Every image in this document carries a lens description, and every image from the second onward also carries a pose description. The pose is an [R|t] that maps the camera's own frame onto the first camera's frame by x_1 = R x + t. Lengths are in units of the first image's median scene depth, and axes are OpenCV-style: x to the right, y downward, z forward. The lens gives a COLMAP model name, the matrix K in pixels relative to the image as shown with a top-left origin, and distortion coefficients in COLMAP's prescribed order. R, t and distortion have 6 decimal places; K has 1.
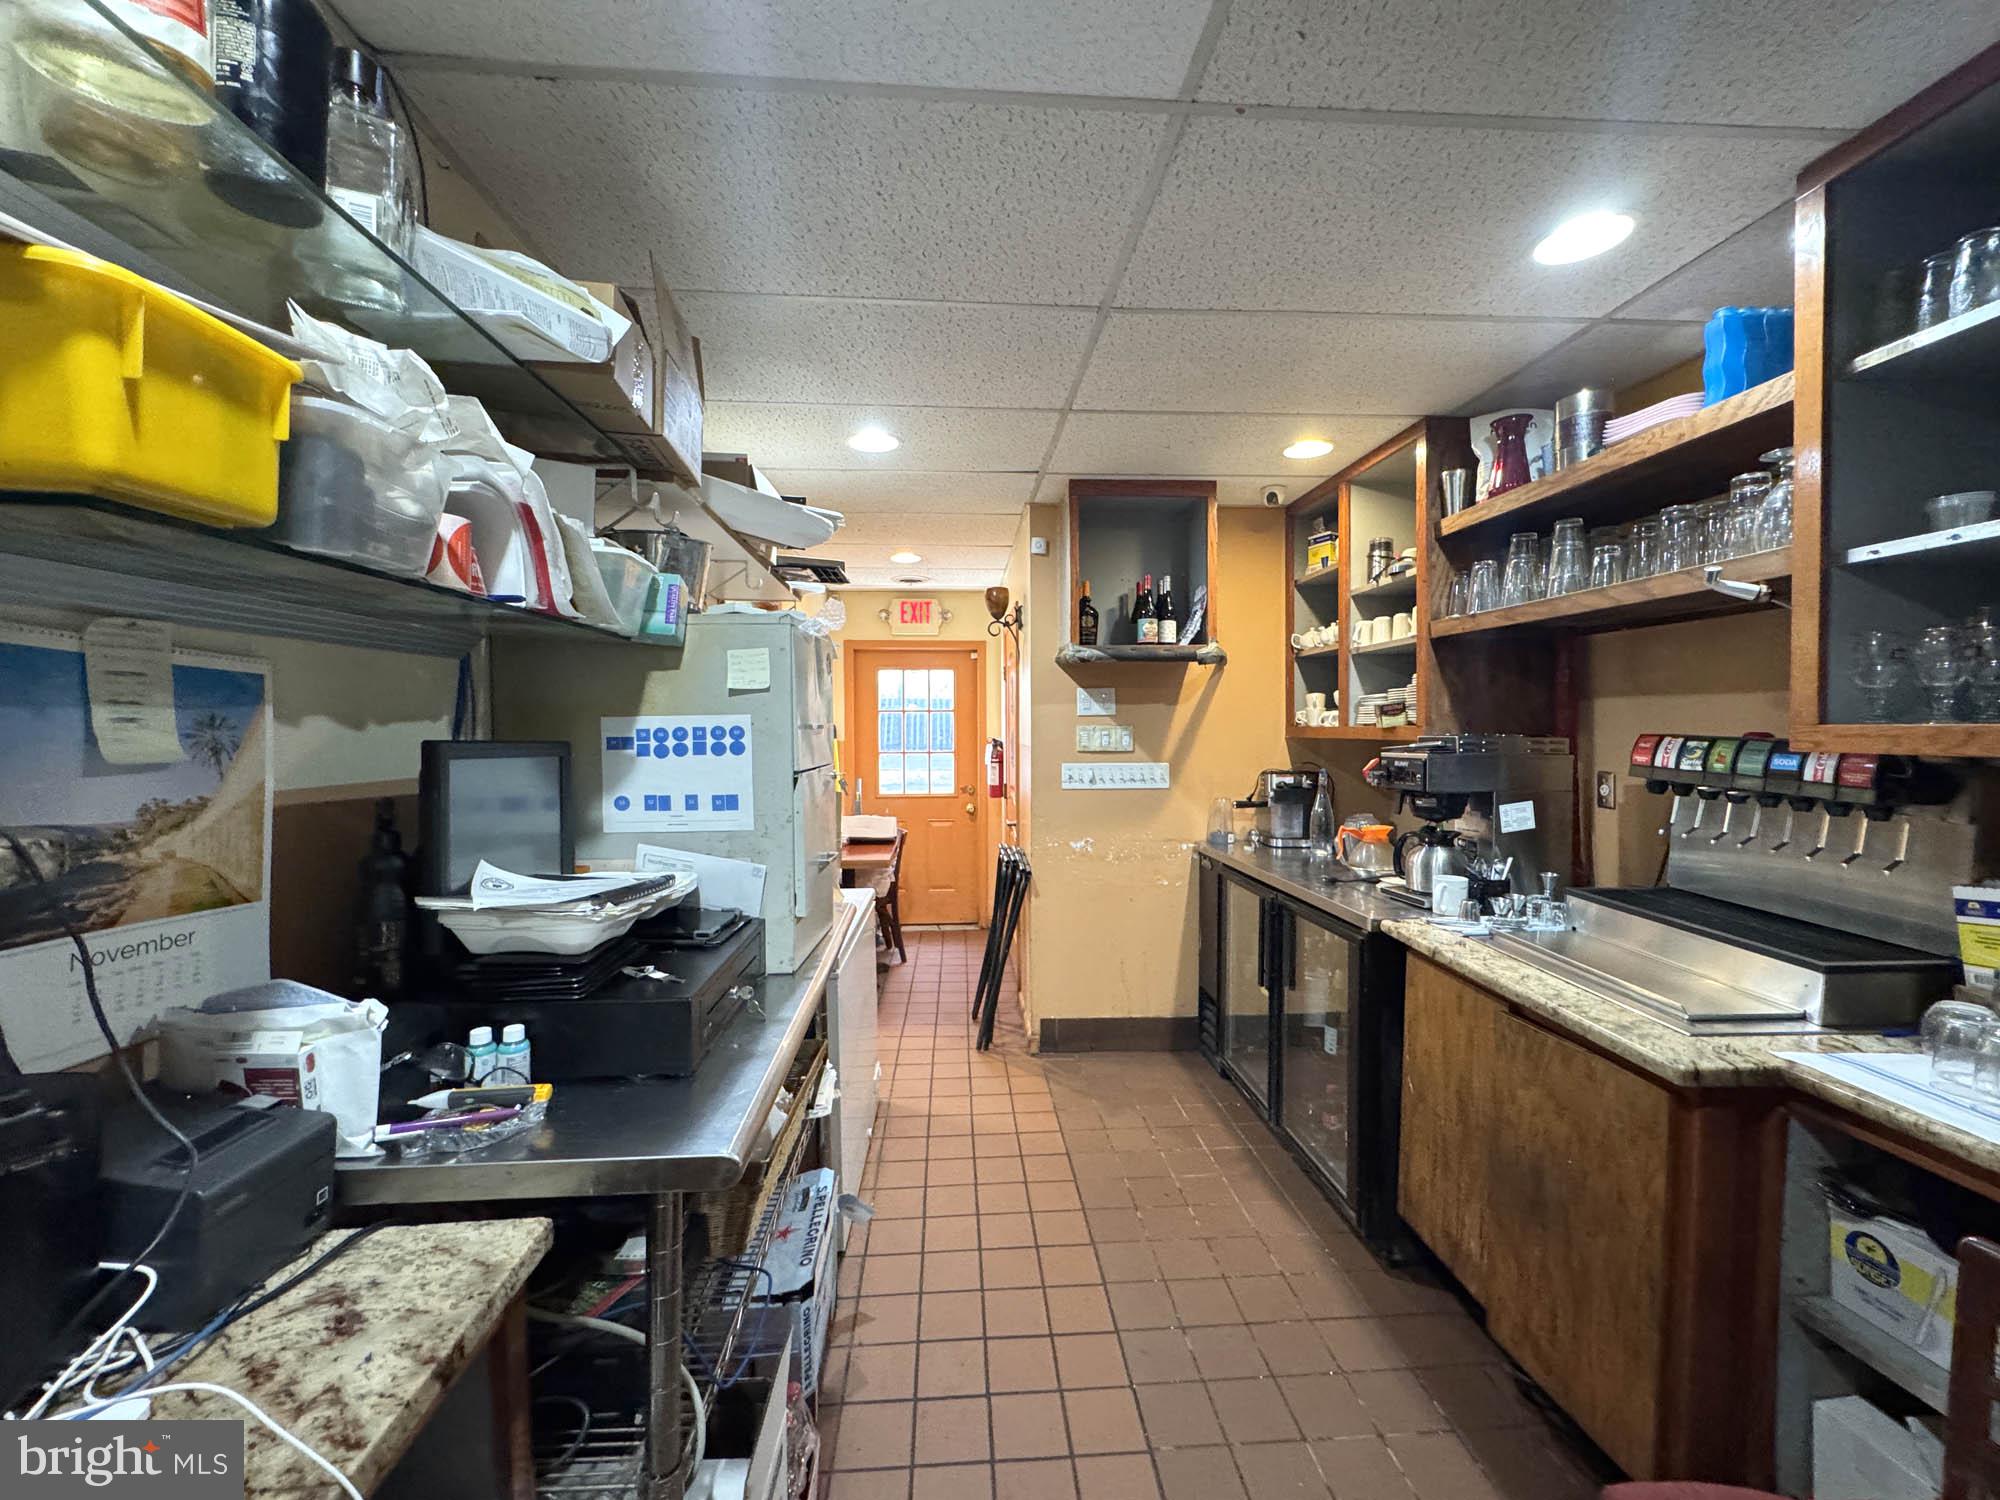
lens RADIAL K [[796.2, 0, 1000.0], [0, 796.2, 750.0], [0, 0, 1]] dist [-0.003583, 0.000115]
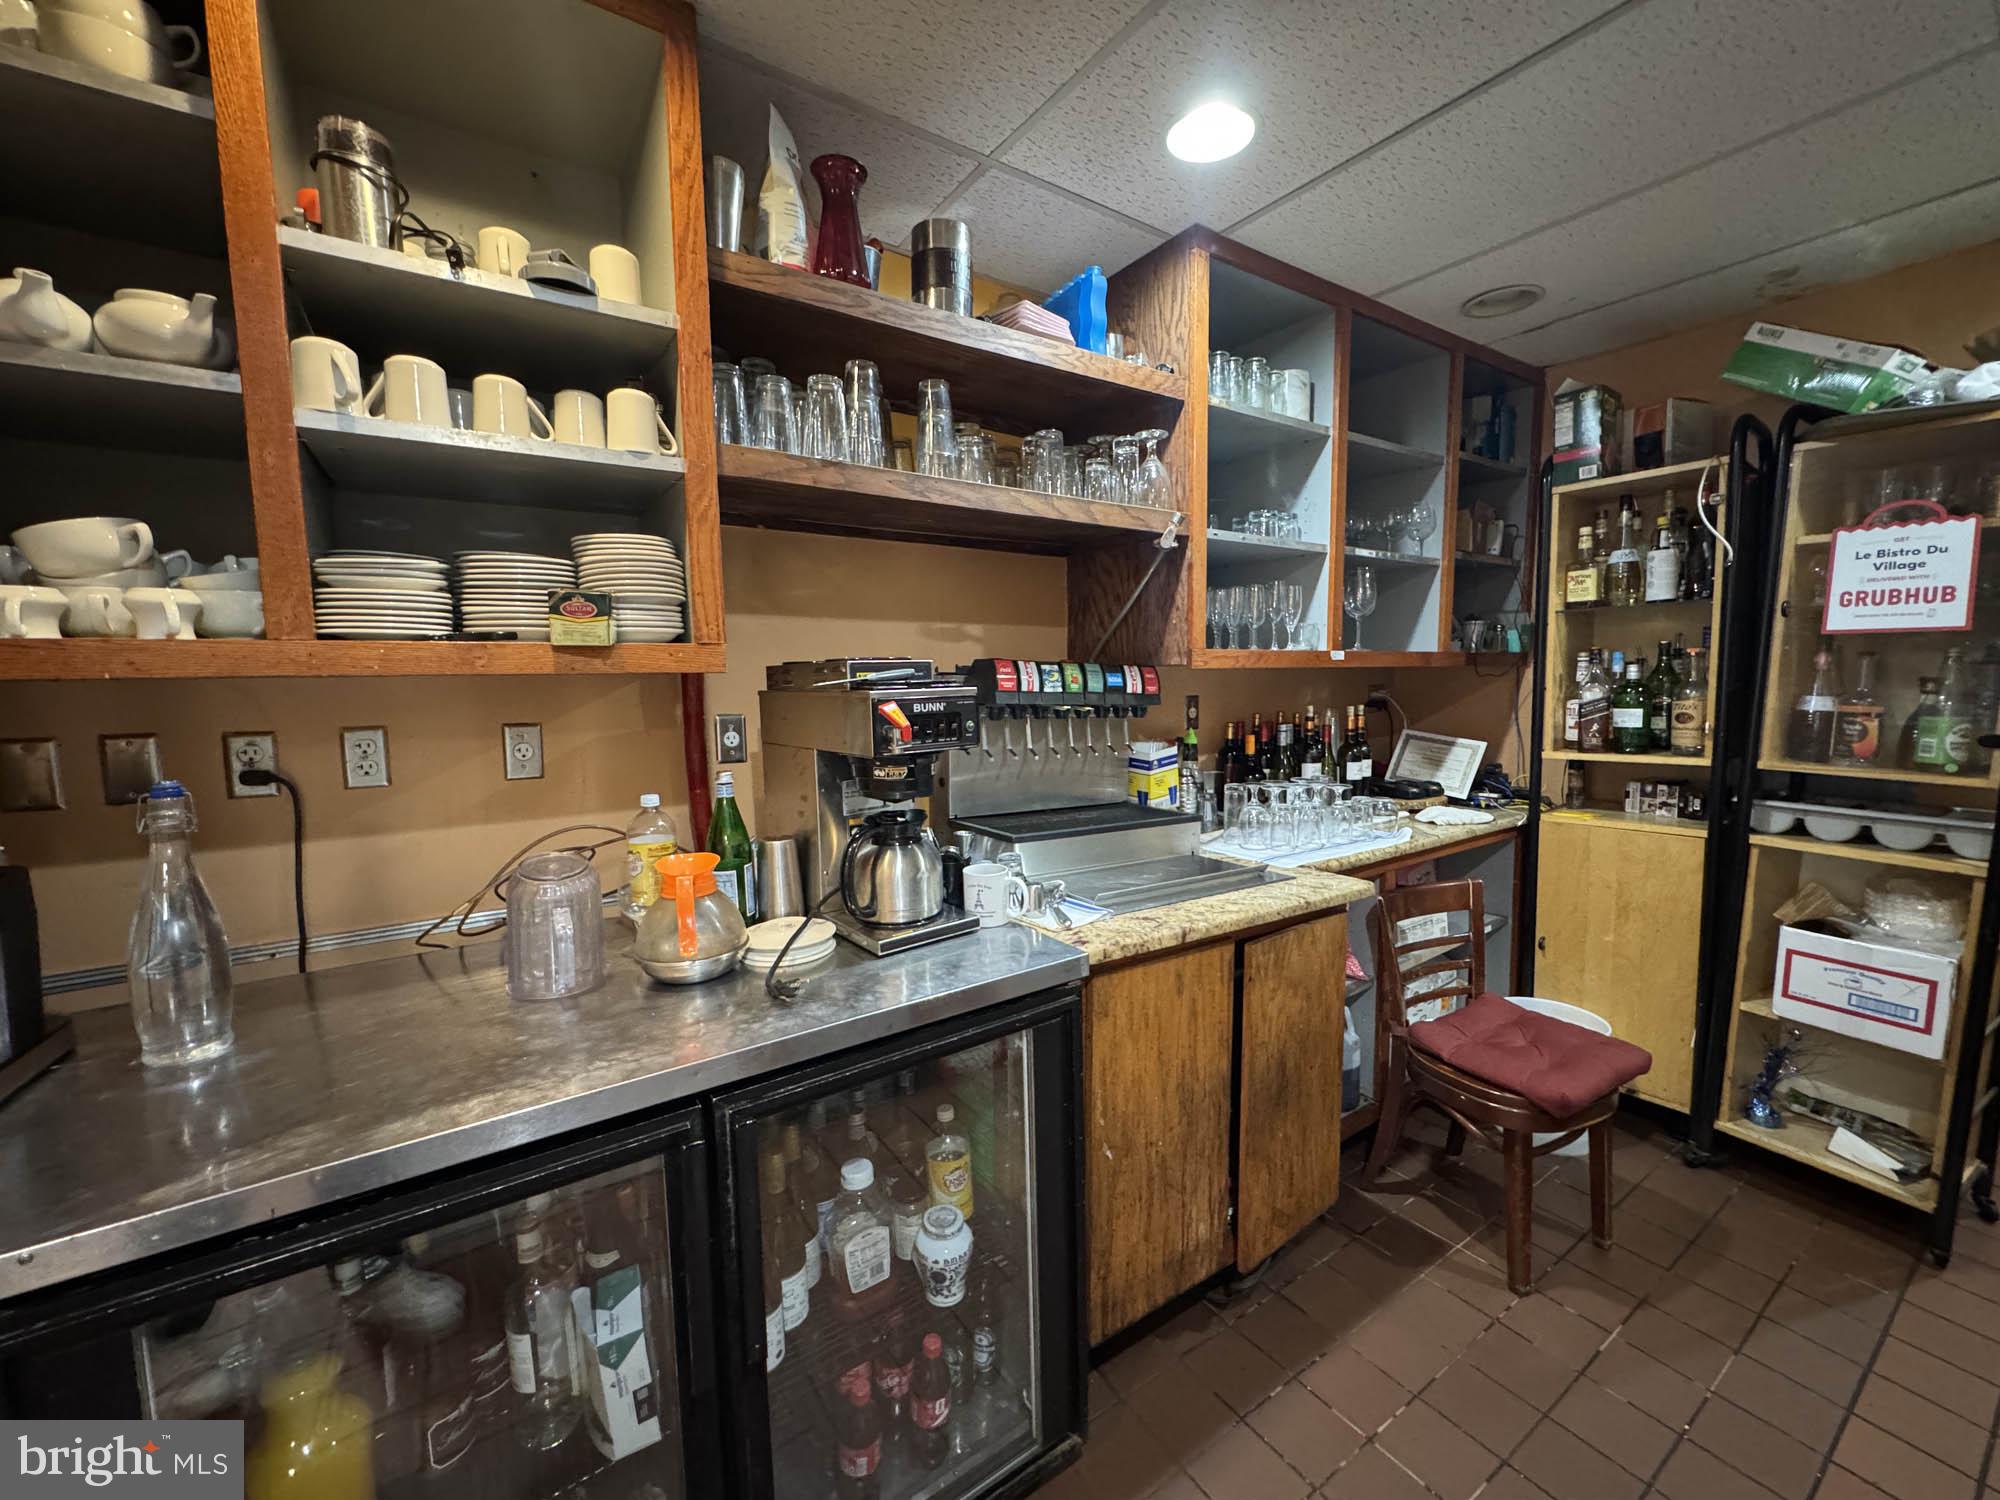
lens RADIAL K [[796.2, 0, 1000.0], [0, 796.2, 750.0], [0, 0, 1]] dist [-0.003583, 0.000115]
pose [[-0.506027, -0.072646, 0.859453, -0.016587], [0.037054, 0.993696, 0.105810, -0.012723], [-0.861722, 0.085388, -0.500145, 1.572088]]
